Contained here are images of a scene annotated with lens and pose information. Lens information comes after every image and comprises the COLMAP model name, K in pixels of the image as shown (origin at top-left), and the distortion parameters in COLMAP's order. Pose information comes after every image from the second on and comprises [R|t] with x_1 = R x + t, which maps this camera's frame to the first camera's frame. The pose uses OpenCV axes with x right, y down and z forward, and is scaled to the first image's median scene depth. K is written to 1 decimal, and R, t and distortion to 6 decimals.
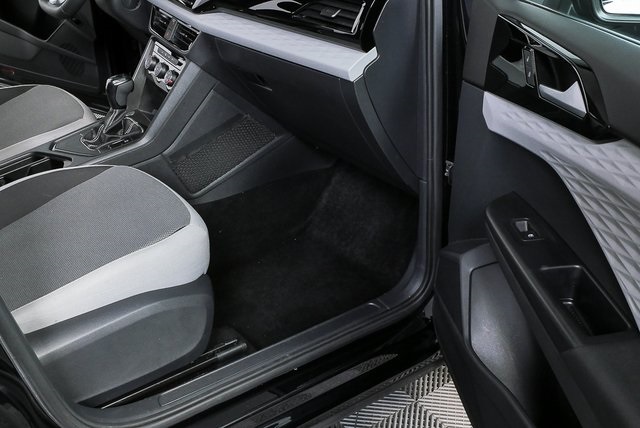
lens RADIAL K [[739.1, 0, 320.0], [0, 739.1, 214.0], [0, 0, 1]] dist [-0.019337, -0.015366]
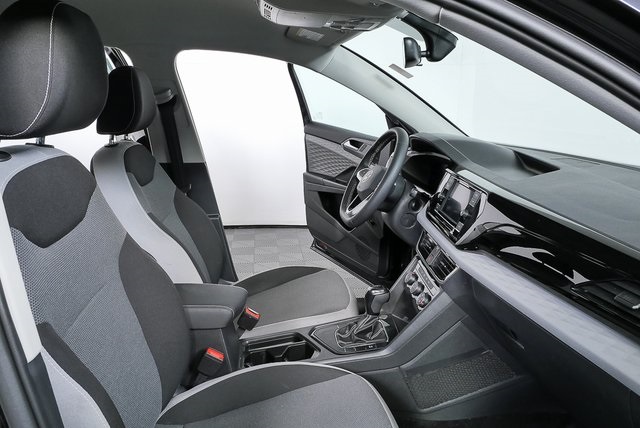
lens RADIAL K [[460.6, 0, 320.0], [0, 460.6, 214.0], [0, 0, 1]] dist [-0.049047, 0.004852]
pose [[0.881503, 0.151299, -0.447283, -0.053498], [-0.259646, 0.946518, -0.191538, -0.132288], [0.394382, 0.284977, 0.873643, 0.313704]]
